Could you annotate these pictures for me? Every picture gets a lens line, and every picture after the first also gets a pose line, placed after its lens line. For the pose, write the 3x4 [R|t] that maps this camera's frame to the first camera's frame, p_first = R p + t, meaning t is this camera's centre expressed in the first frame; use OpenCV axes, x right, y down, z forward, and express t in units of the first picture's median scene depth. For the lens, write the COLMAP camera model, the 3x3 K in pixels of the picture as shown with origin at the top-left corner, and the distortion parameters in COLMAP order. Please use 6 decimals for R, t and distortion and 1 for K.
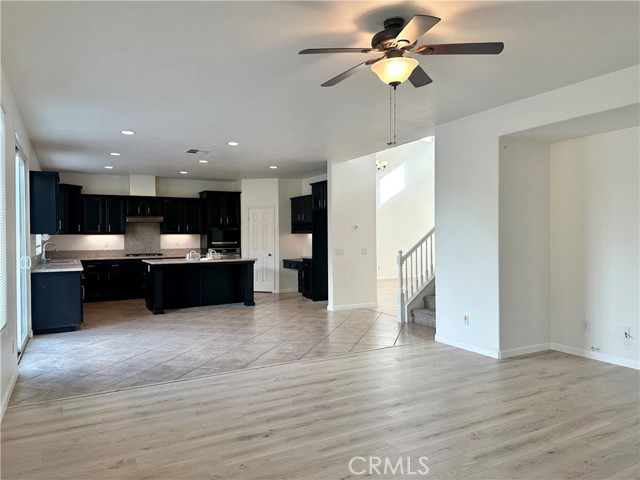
lens RADIAL K [[446.6, 0, 315.4], [0, 446.6, 239.6], [0, 0, 1]] dist [0.067424, -0.082564]
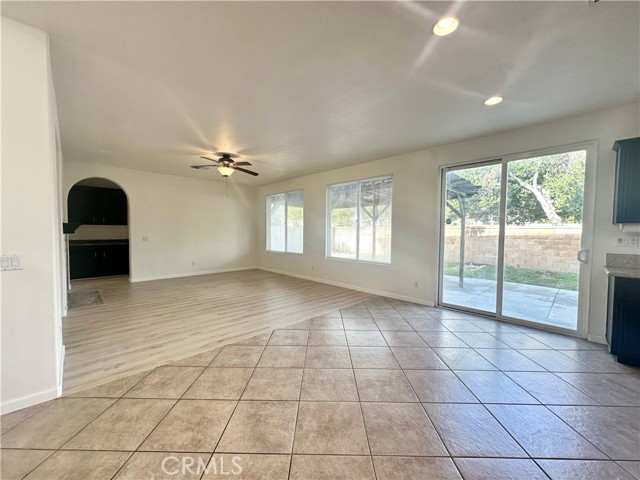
lens RADIAL K [[255.4, 0, 320.0], [0, 255.4, 240.0], [0, 0, 1]] dist [-0.001591, -0.000144]
pose [[-0.962567, 0.007313, -0.270947, 0.023868], [-0.006007, 0.998815, 0.048299, -0.003713], [0.270979, 0.048118, -0.961382, 1.631320]]
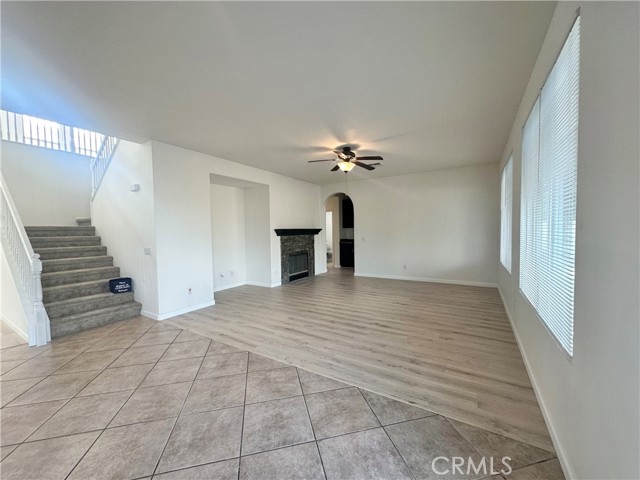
lens RADIAL K [[253.1, 0, 320.0], [0, 253.1, 240.0], [0, 0, 1]] dist [0.001665, 0.000094]
pose [[-0.494316, -0.018863, 0.869078, -0.610238], [0.029898, 0.998804, 0.038685, -0.004098], [-0.868768, 0.045106, -0.493161, 1.099811]]
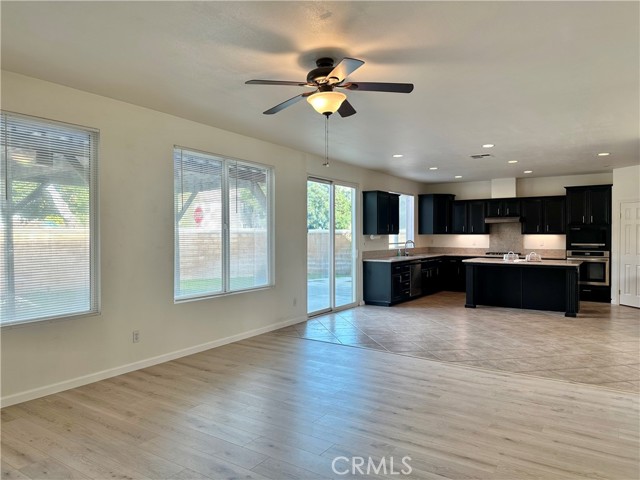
lens RADIAL K [[446.6, 0, 315.4], [0, 446.6, 239.6], [0, 0, 1]] dist [0.067424, -0.082564]
pose [[0.465971, 0.018587, -0.884605, 0.704938], [-0.012147, 0.999819, 0.014609, -0.019373], [0.884717, 0.003938, 0.466113, 0.248146]]
